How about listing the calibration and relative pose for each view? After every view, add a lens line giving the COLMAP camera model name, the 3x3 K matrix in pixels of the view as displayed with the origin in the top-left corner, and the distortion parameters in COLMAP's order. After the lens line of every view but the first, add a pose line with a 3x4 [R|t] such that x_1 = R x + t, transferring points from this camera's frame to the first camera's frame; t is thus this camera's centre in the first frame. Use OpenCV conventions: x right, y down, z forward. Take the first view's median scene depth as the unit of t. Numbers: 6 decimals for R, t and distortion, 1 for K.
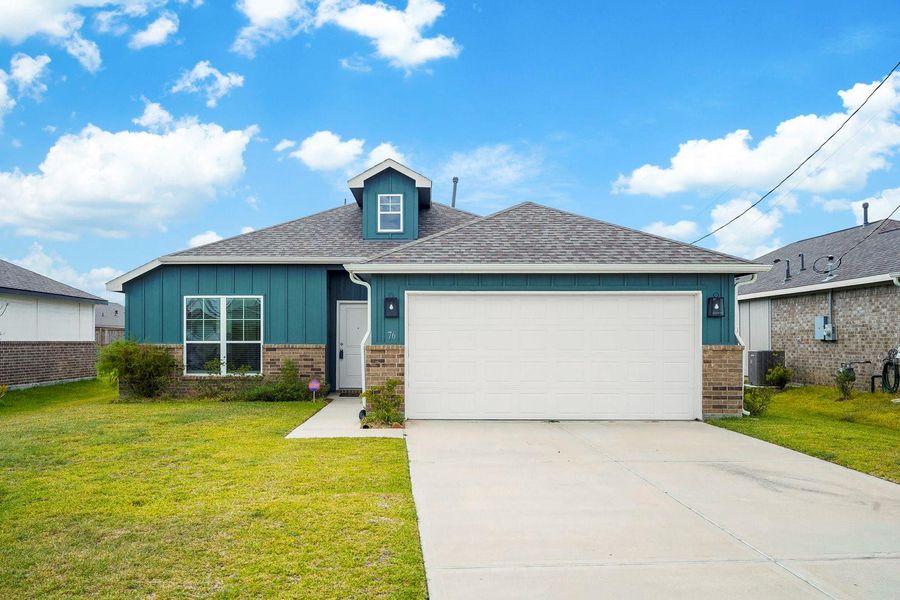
lens RADIAL K [[727.4, 0, 450.0], [0, 727.4, 300.0], [0, 0, 1]] dist [-0.002050, 0.000081]
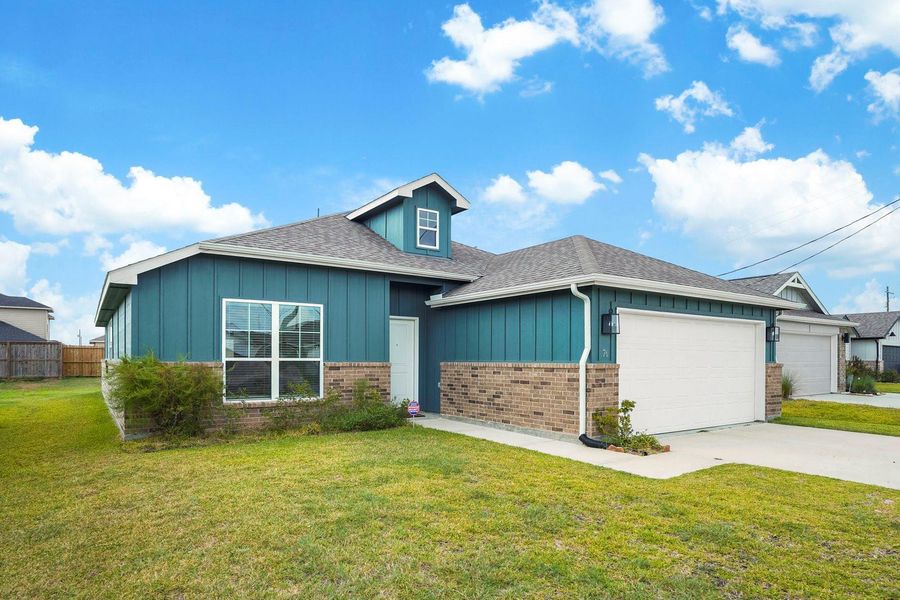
lens RADIAL K [[509.3, 0, 450.4], [0, 509.3, 349.0], [0, 0, 1]] dist [-0.001522, -0.000079]
pose [[0.829376, 0.013199, 0.558535, -0.466038], [-0.034376, 0.999032, 0.027436, 0.024297], [-0.557632, -0.041955, 0.829027, 0.429791]]
